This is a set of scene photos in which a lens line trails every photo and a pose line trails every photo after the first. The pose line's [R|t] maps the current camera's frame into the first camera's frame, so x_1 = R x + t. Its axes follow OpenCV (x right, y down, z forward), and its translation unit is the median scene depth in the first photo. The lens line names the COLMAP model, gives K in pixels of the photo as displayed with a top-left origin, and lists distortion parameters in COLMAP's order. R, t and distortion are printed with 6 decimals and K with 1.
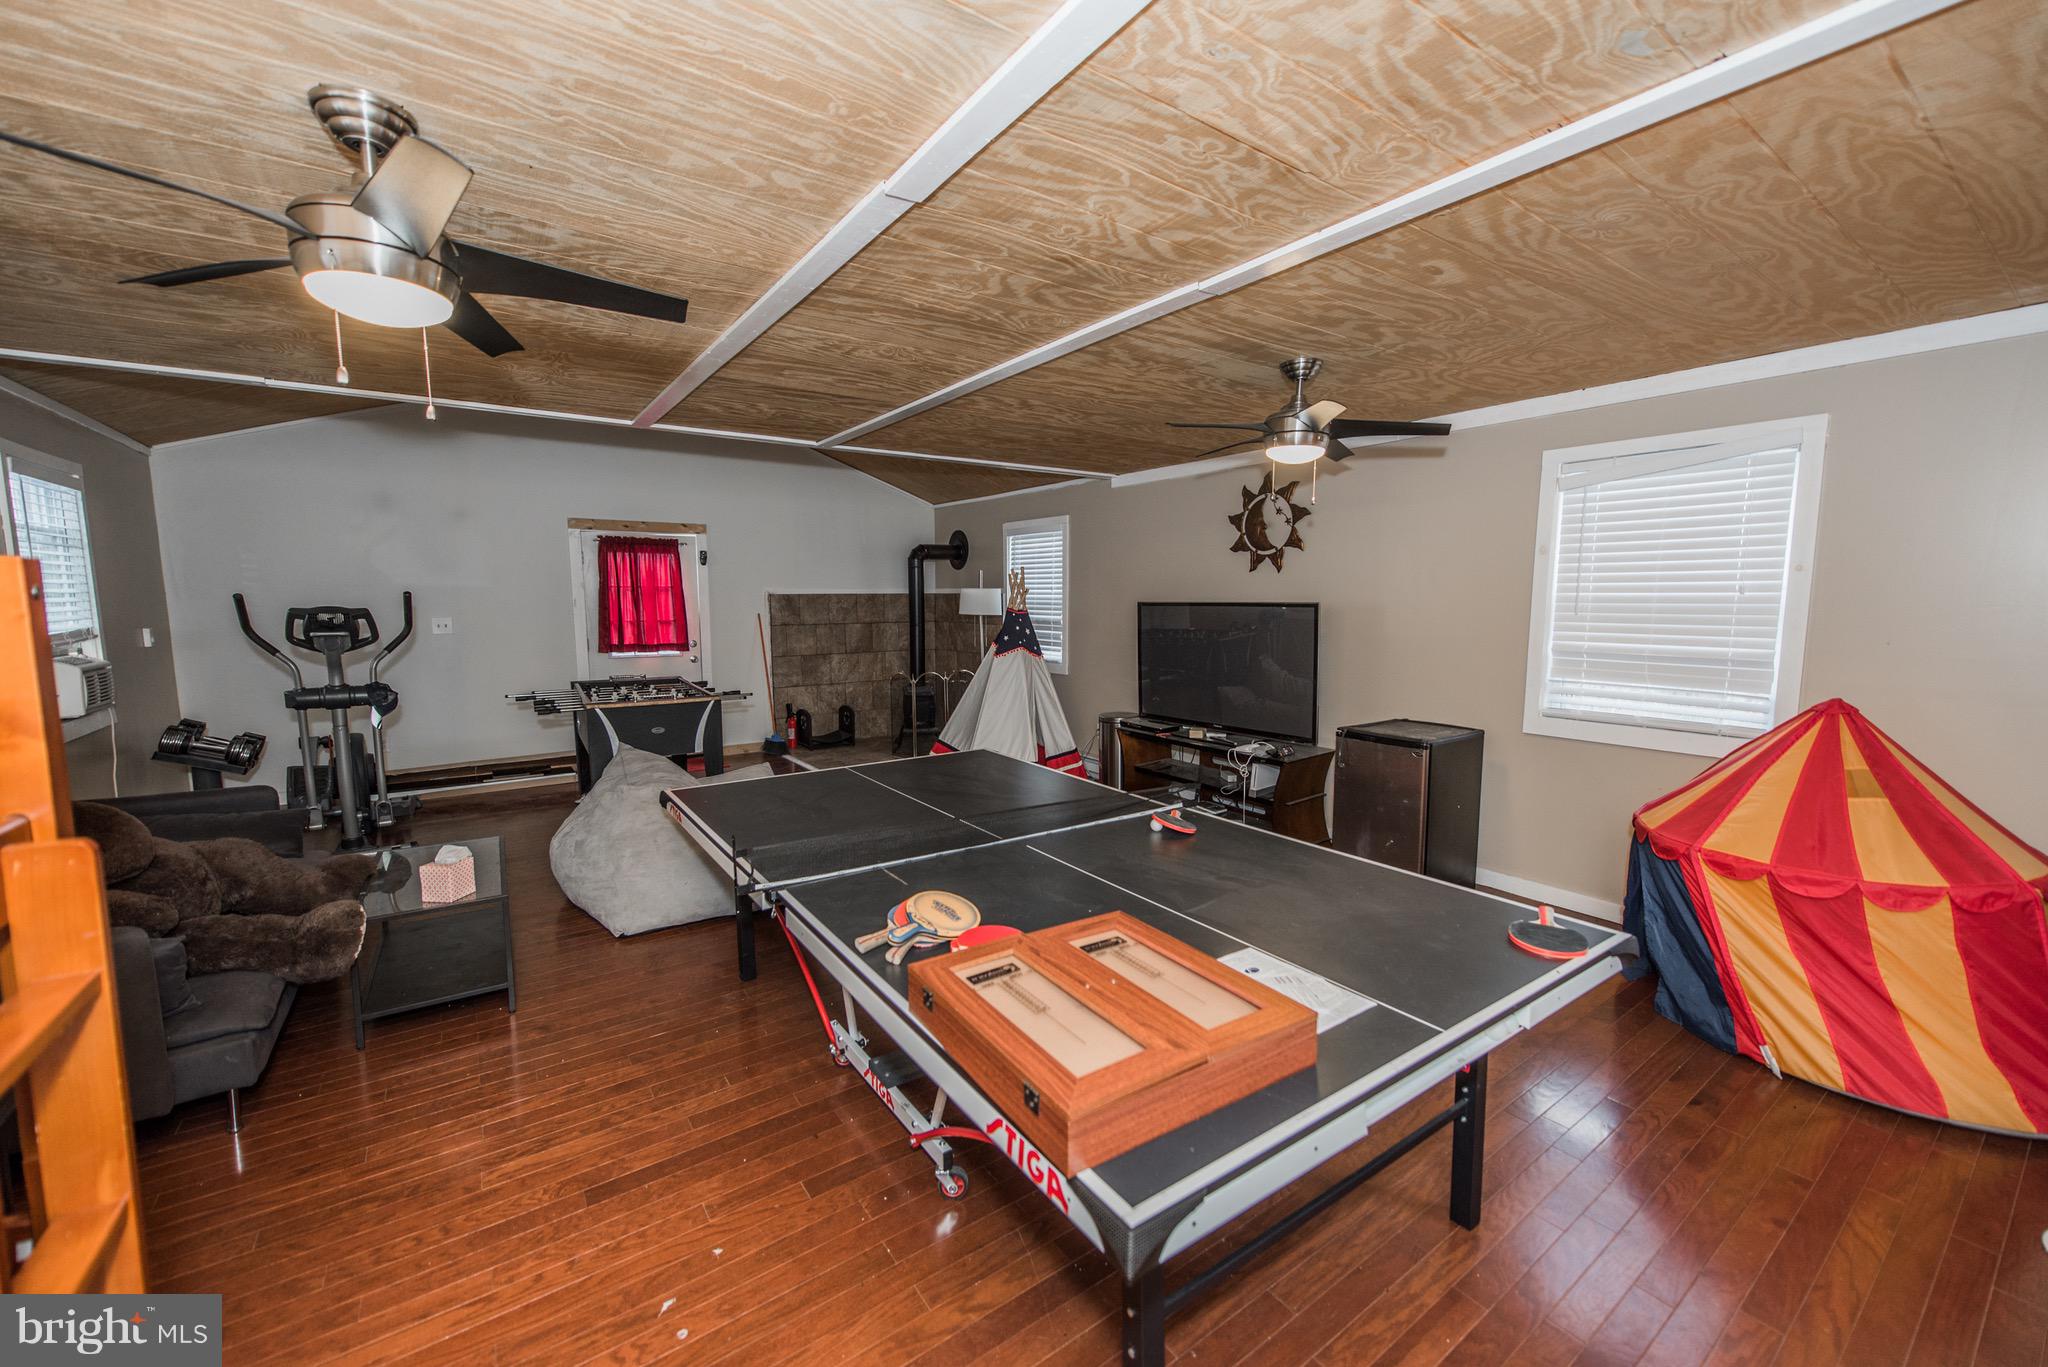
lens RADIAL K [[799.3, 0, 1023.8], [0, 799.3, 673.6], [0, 0, 1]] dist [0.006683, -0.002187]
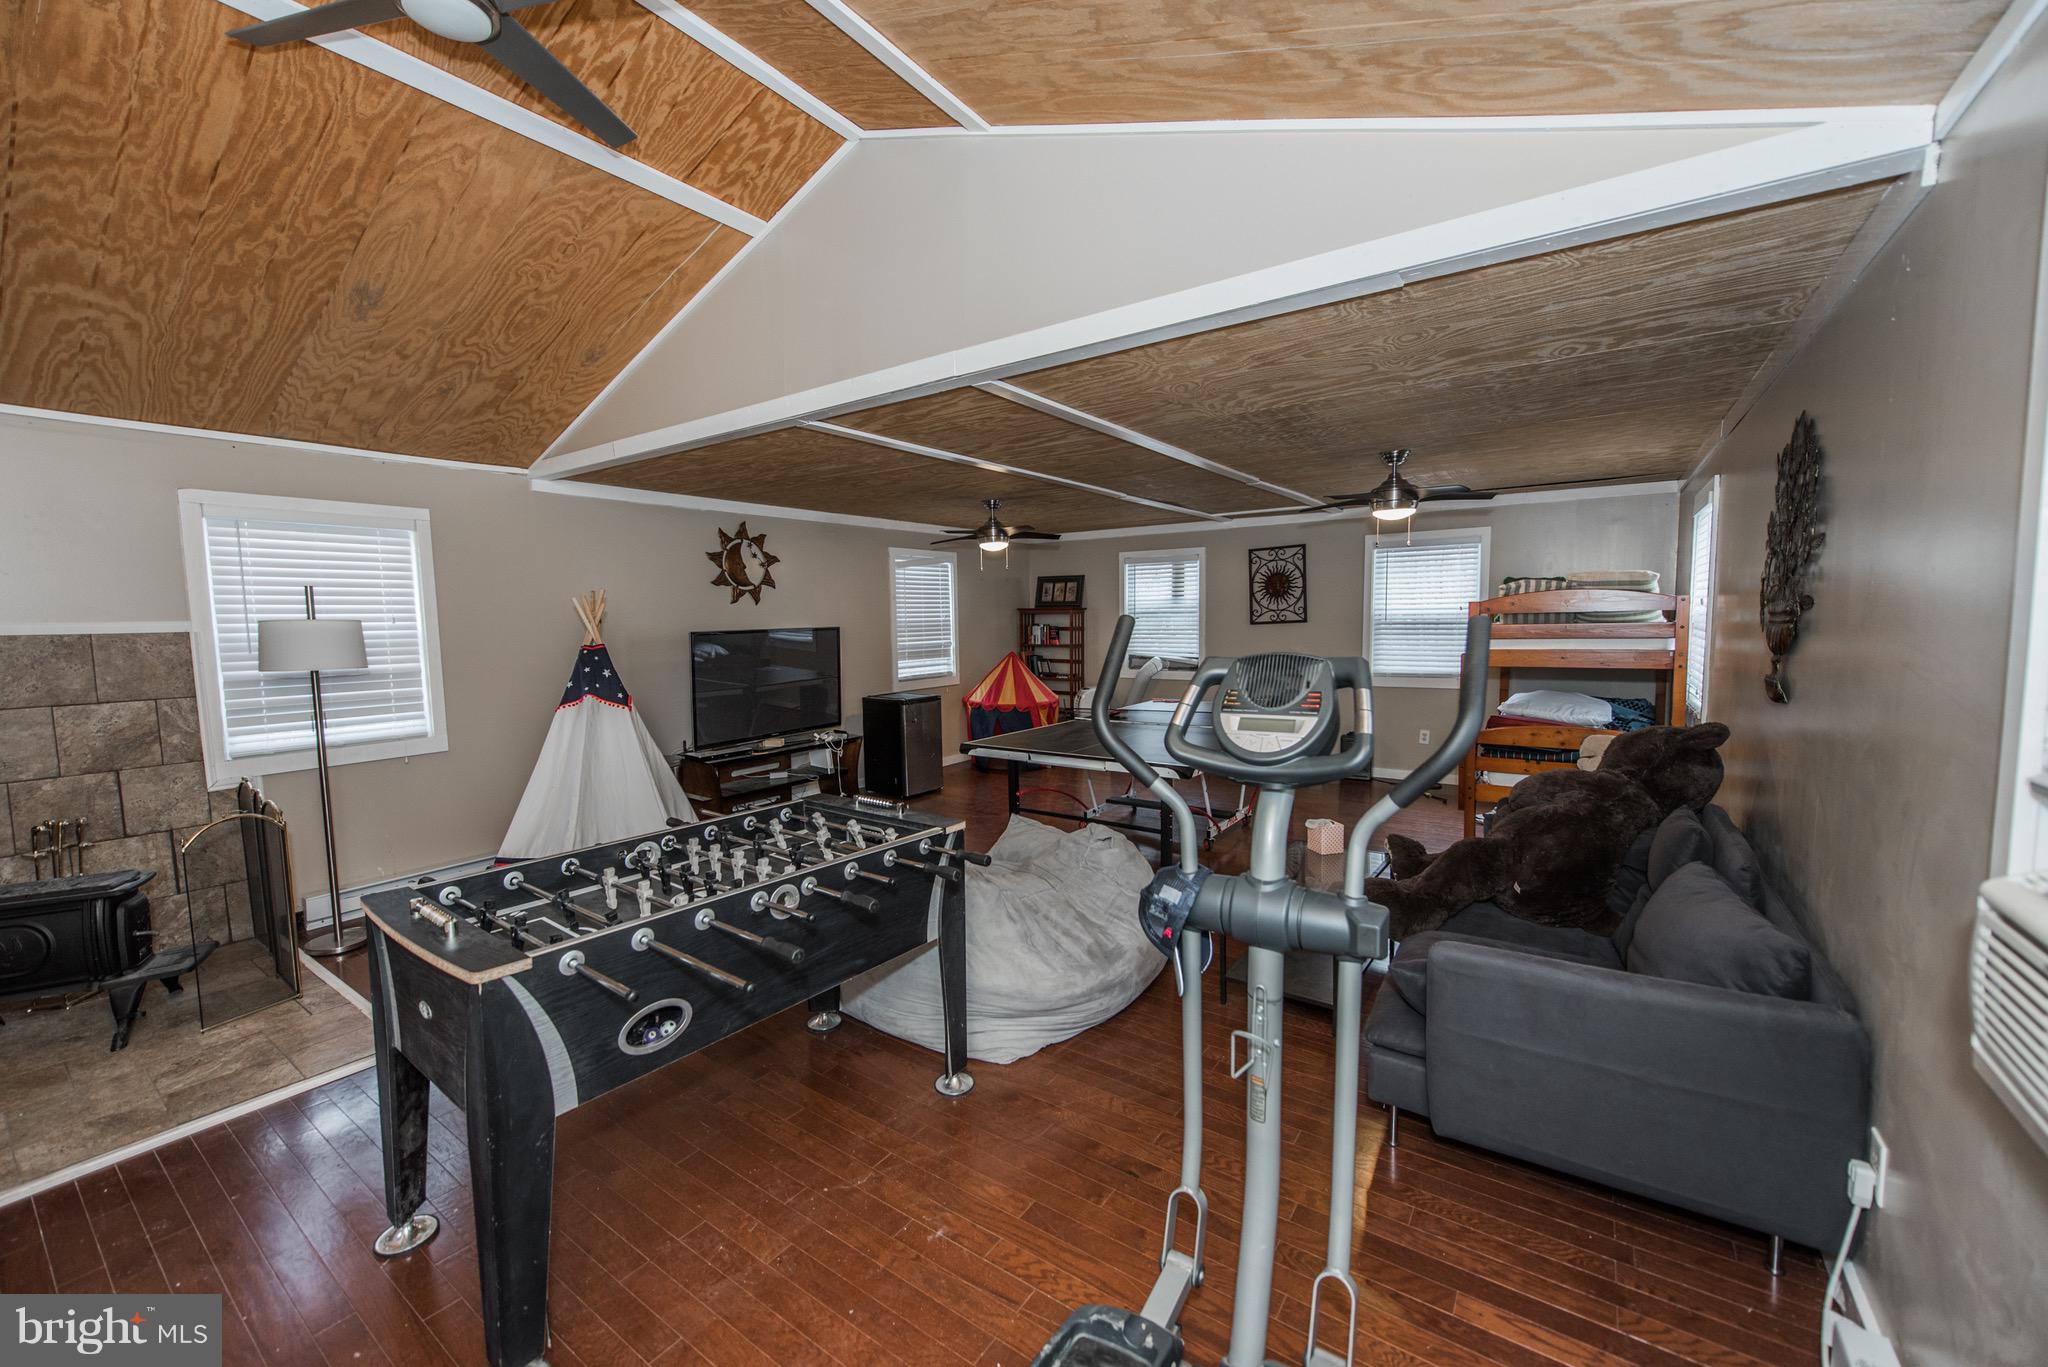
lens RADIAL K [[799.3, 0, 1019.1], [0, 799.3, 685.5], [0, 0, 1]] dist [0.006683, -0.002187]
pose [[-0.337350, -0.069763, 0.938791, -0.975859], [0.115226, 0.986692, 0.114729, -0.096611], [-0.934301, 0.146877, -0.324822, 1.021447]]
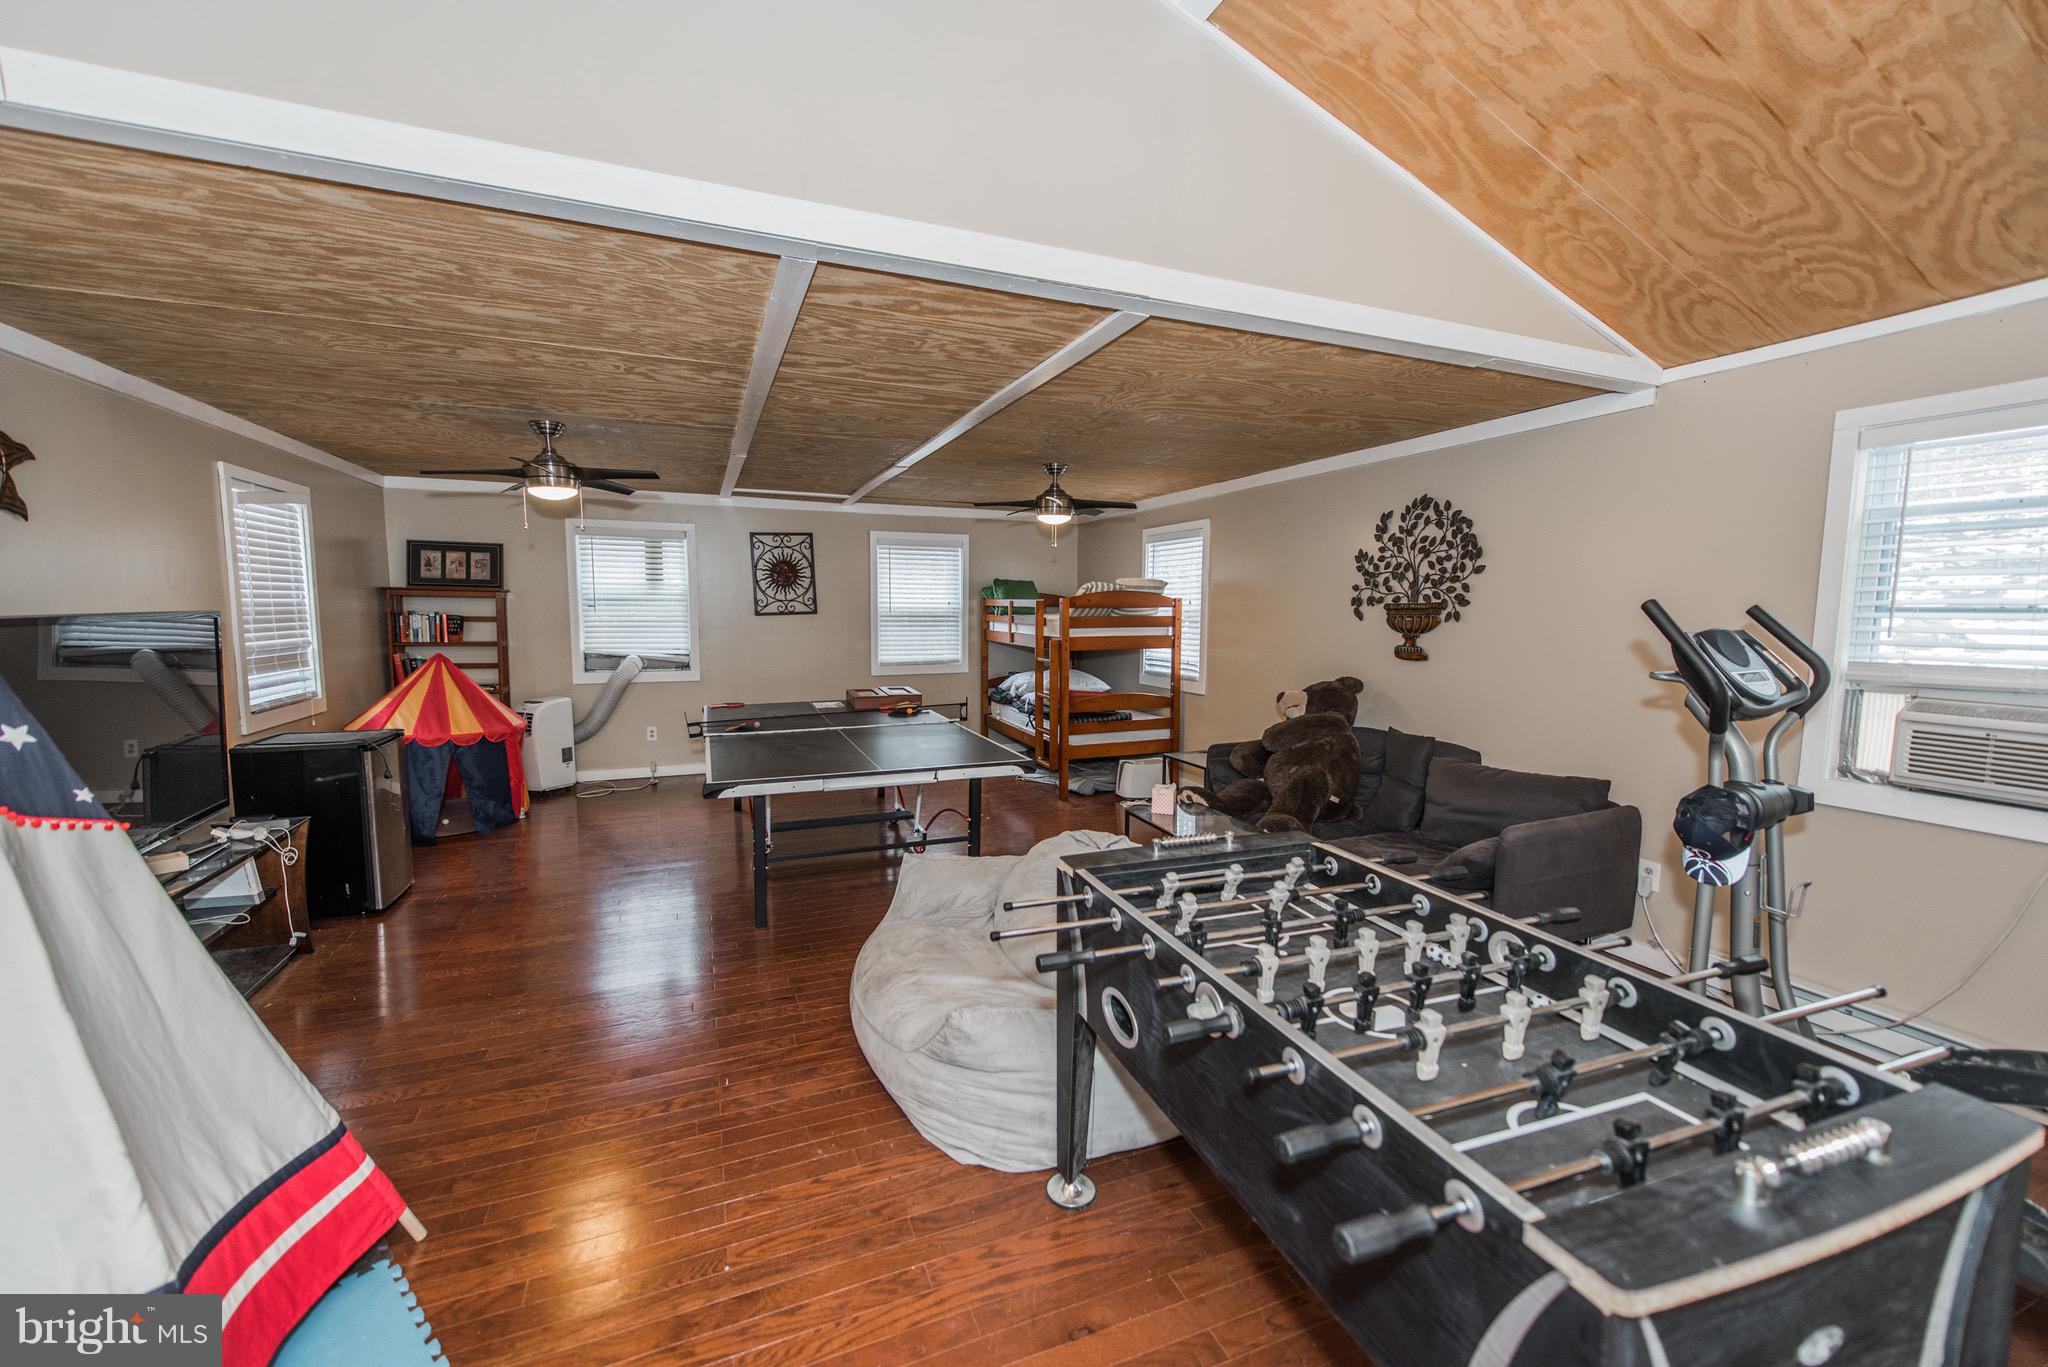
lens RADIAL K [[799.3, 0, 1014.5], [0, 799.3, 684.6], [0, 0, 1]] dist [0.006683, -0.002187]
pose [[-0.970108, -0.028121, 0.241038, -0.450490], [0.020912, 0.979881, 0.198485, -0.133719], [-0.241770, 0.197593, -0.950002, 1.323072]]
